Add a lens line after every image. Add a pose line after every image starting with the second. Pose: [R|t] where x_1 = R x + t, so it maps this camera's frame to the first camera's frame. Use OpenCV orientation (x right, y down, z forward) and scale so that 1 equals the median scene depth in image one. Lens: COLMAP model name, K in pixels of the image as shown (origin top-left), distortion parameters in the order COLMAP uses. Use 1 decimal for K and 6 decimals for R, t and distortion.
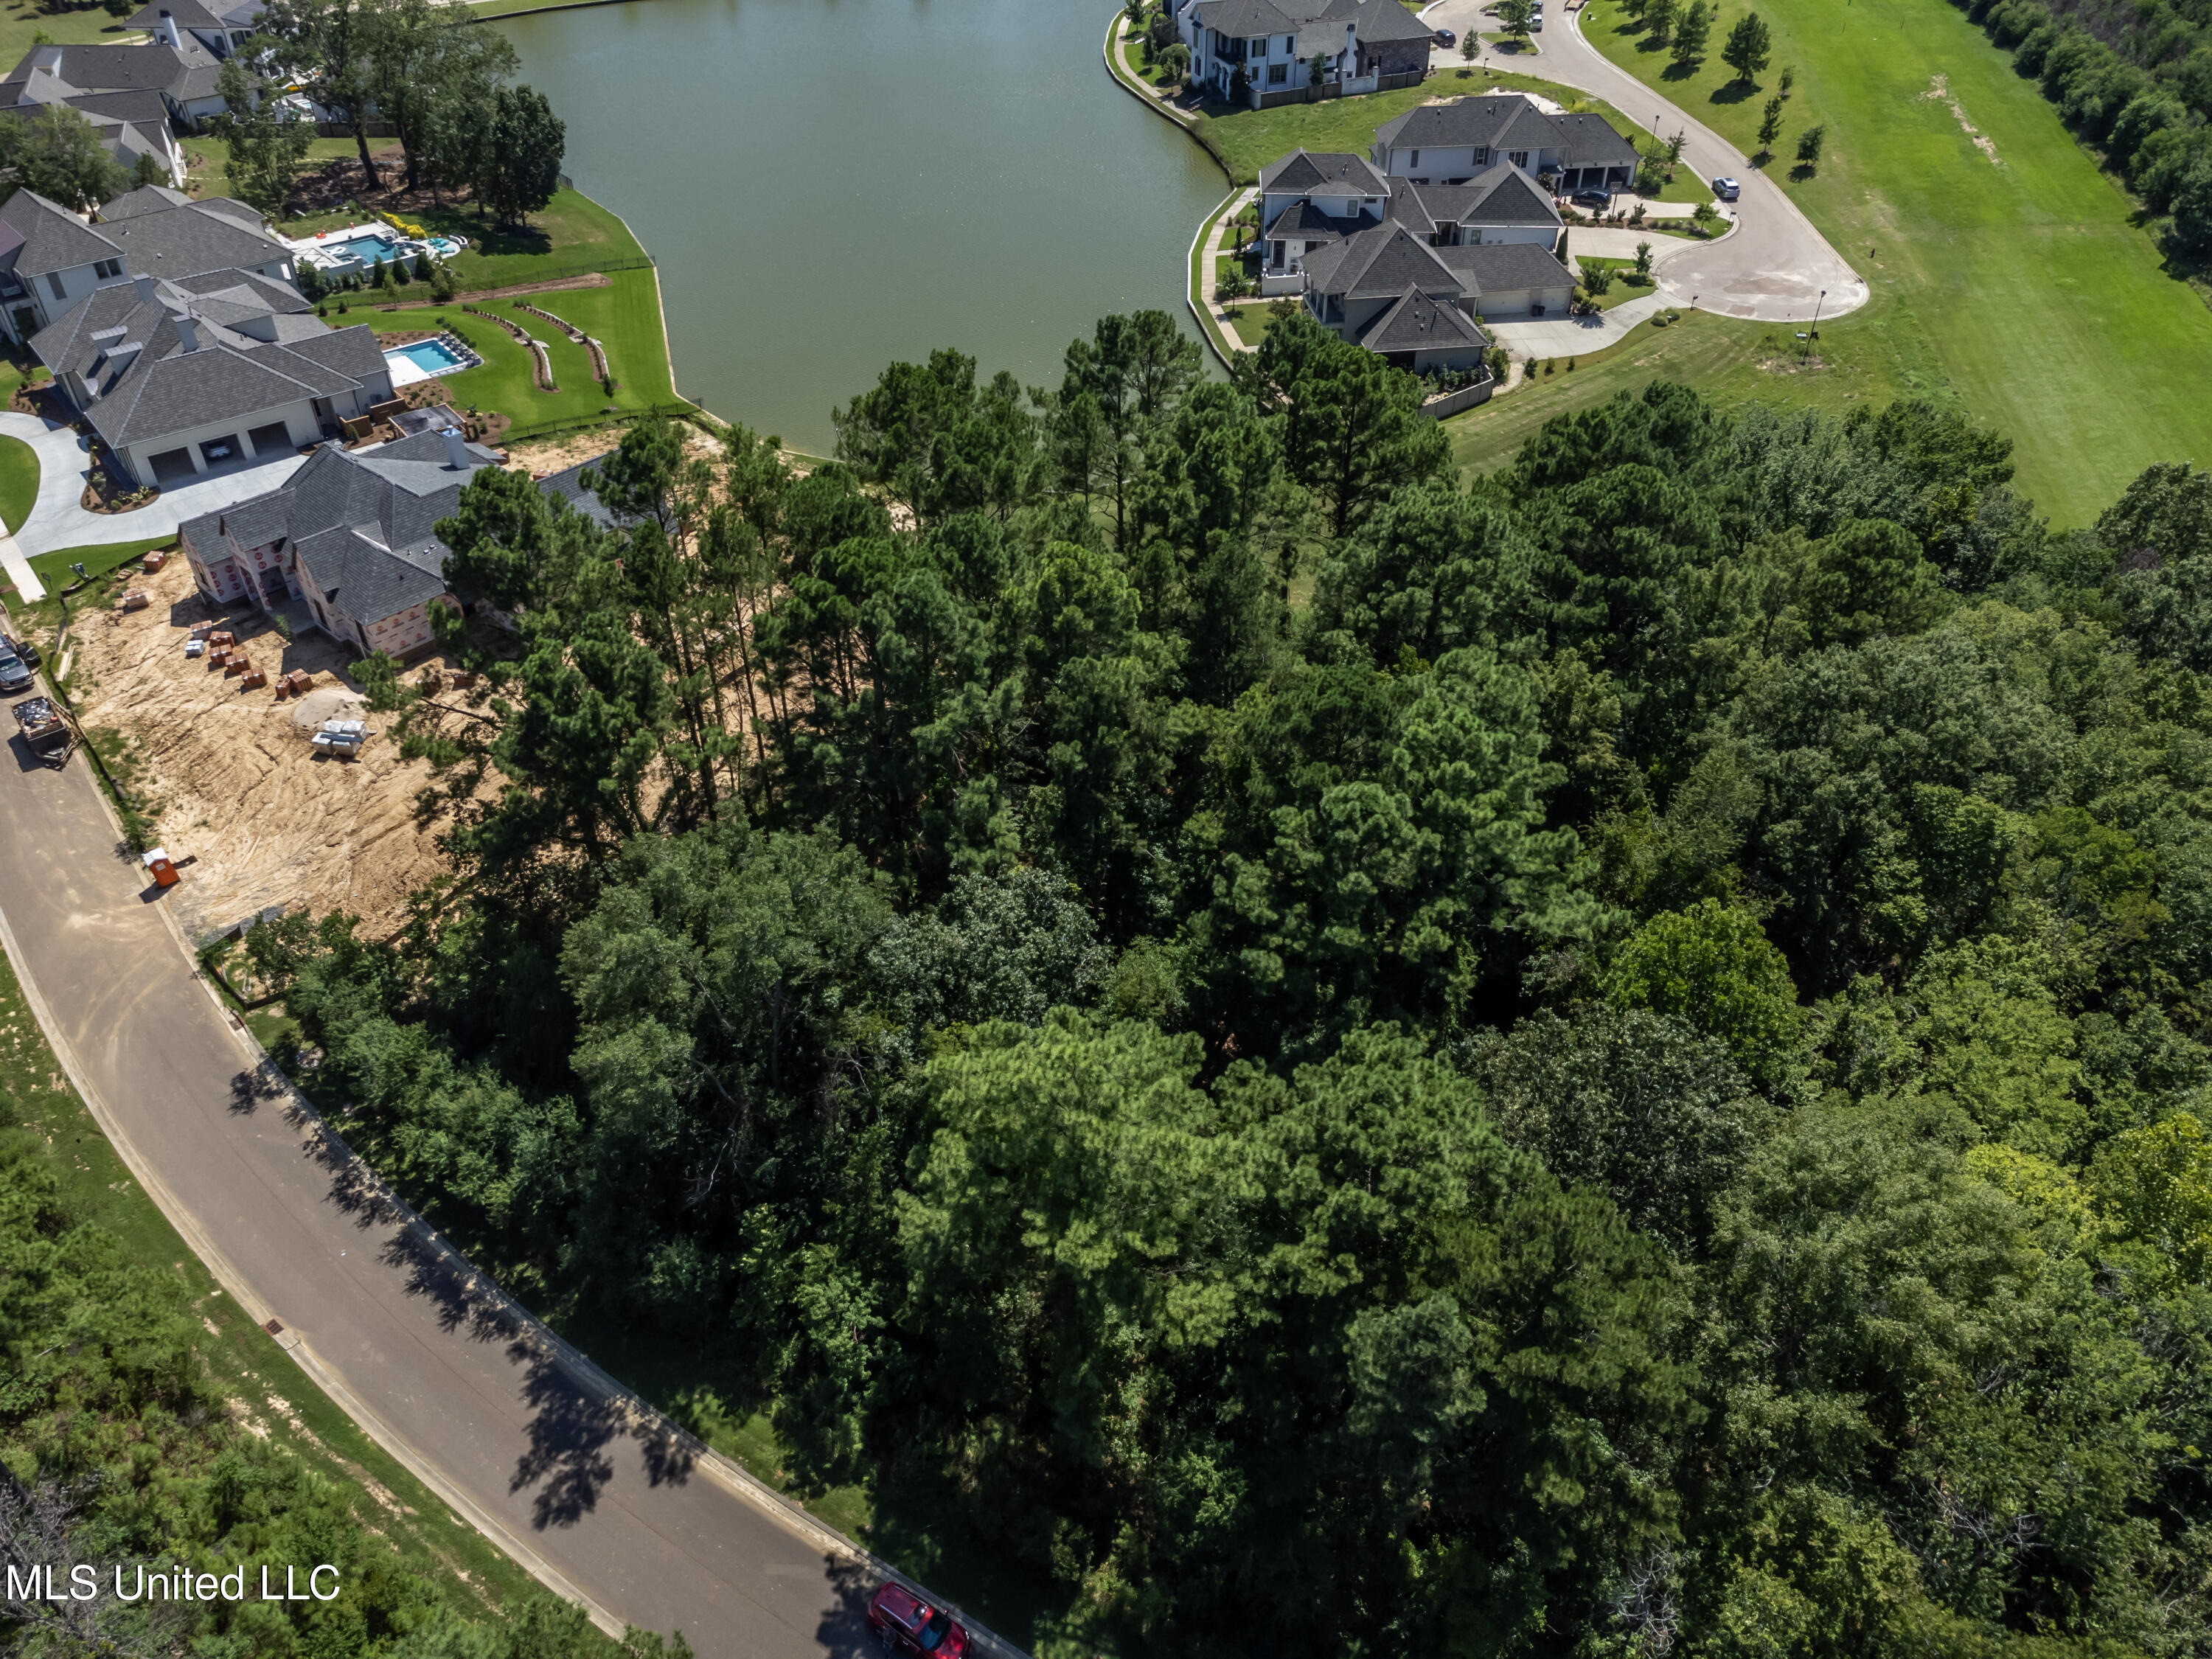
lens RADIAL K [[1667.1, 0, 1110.7], [0, 1667.1, 818.3], [0, 0, 1]] dist [-0.007553, 0.037784]
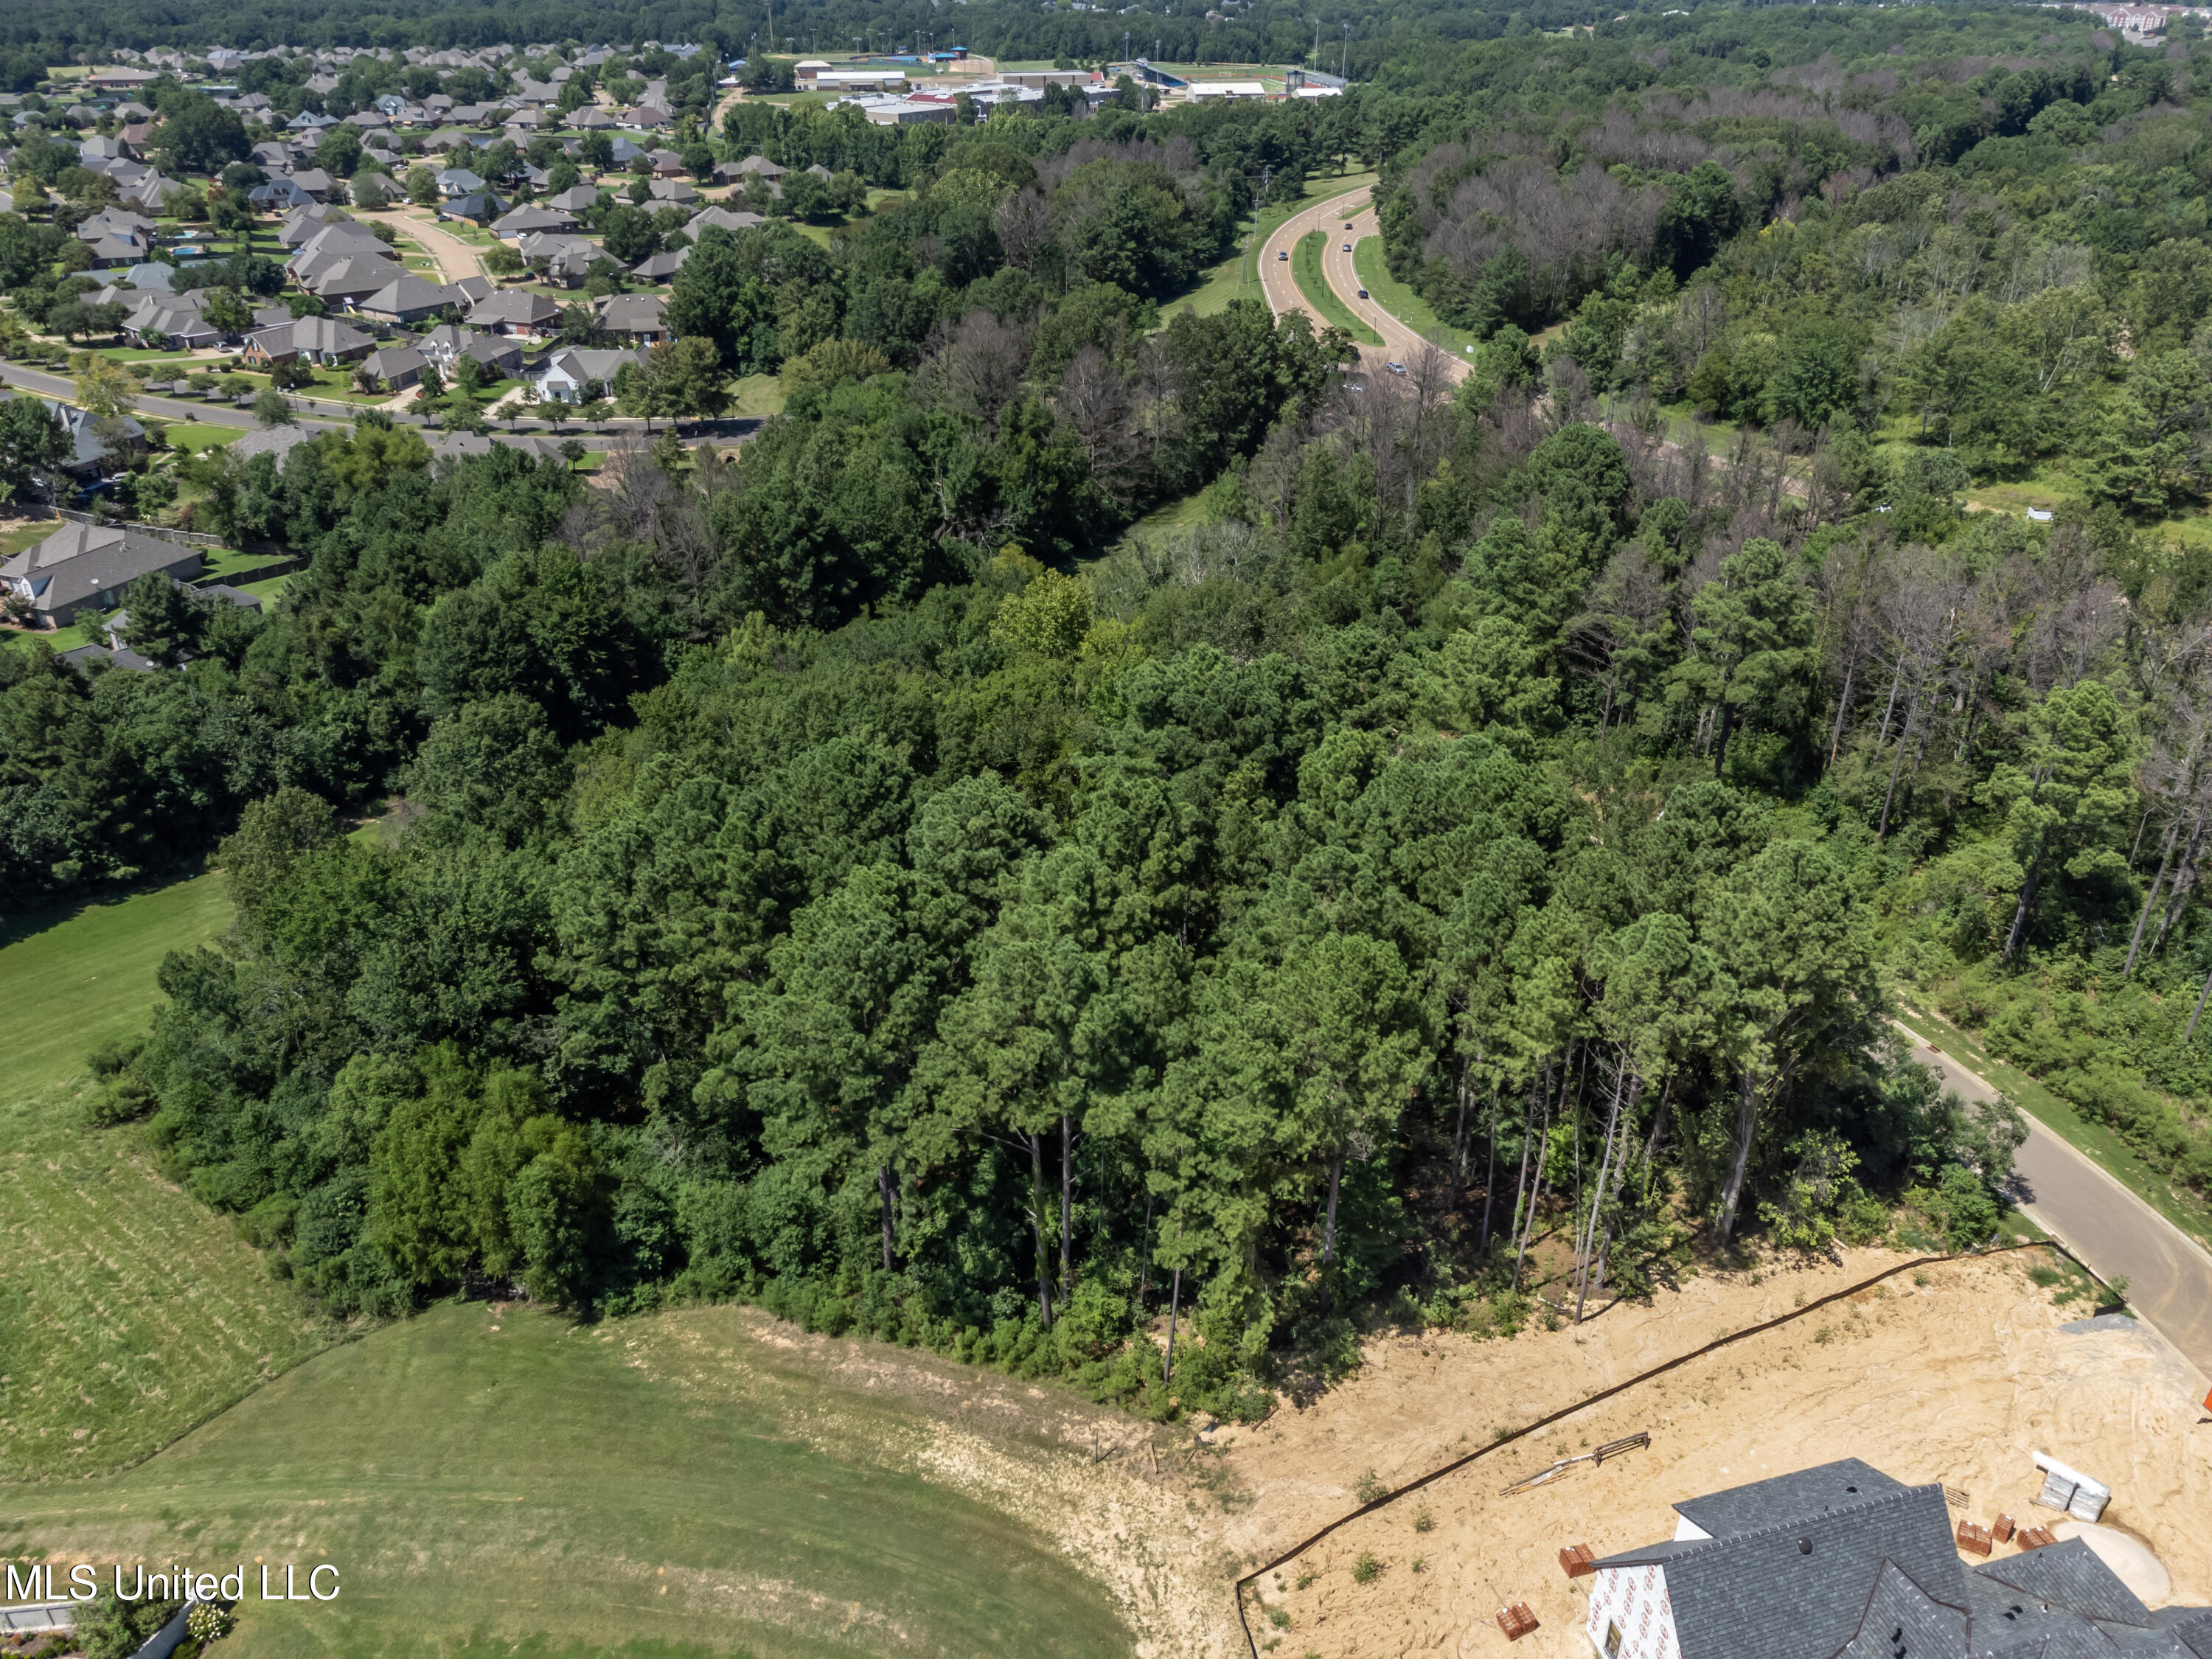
lens RADIAL K [[1667.1, 0, 1109.3], [0, 1667.1, 809.8], [0, 0, 1]] dist [-0.007553, 0.037784]
pose [[-0.854668, -0.236491, 0.462185, -0.346852], [0.327122, 0.445992, 0.833116, -0.925516], [-0.403155, 0.863229, -0.303813, 1.084997]]
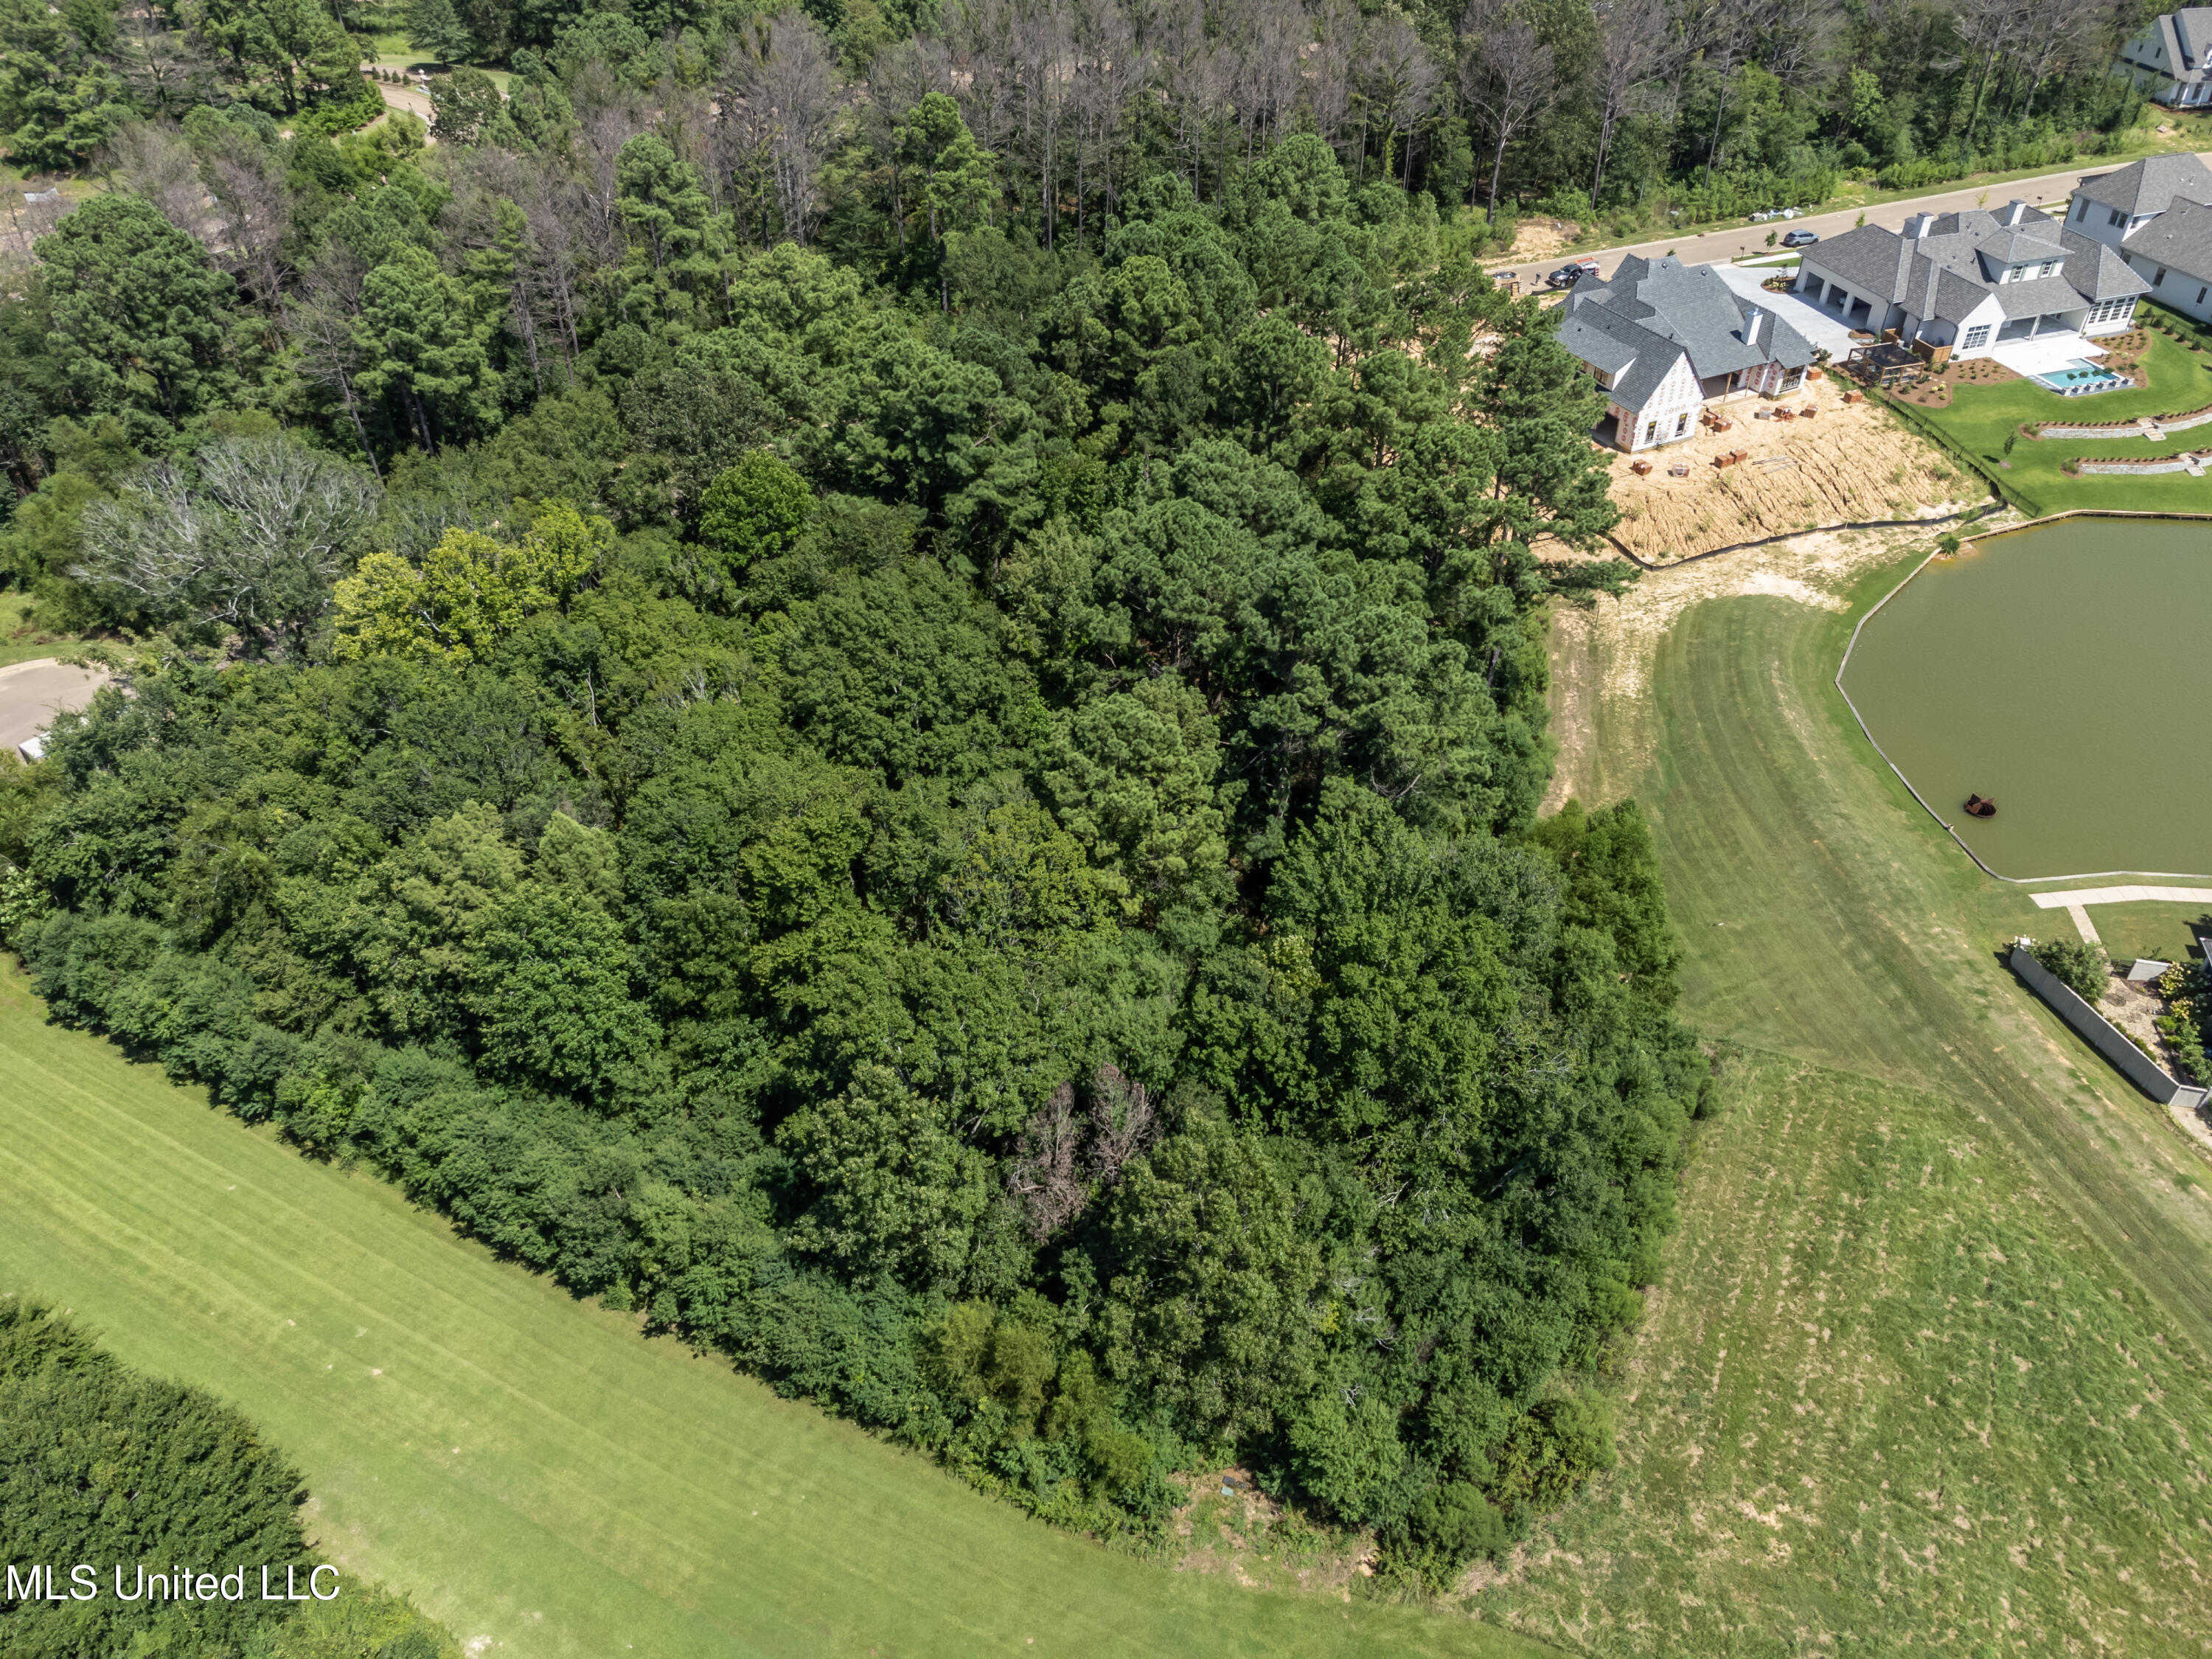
lens RADIAL K [[1667.1, 0, 1100.5], [0, 1667.1, 815.9], [0, 0, 1]] dist [-0.007553, 0.037784]
pose [[-0.356267, 0.581181, -0.731643, 1.030069], [-0.578825, 0.477415, 0.661088, -0.661222], [0.733509, 0.659017, 0.166315, 0.743240]]
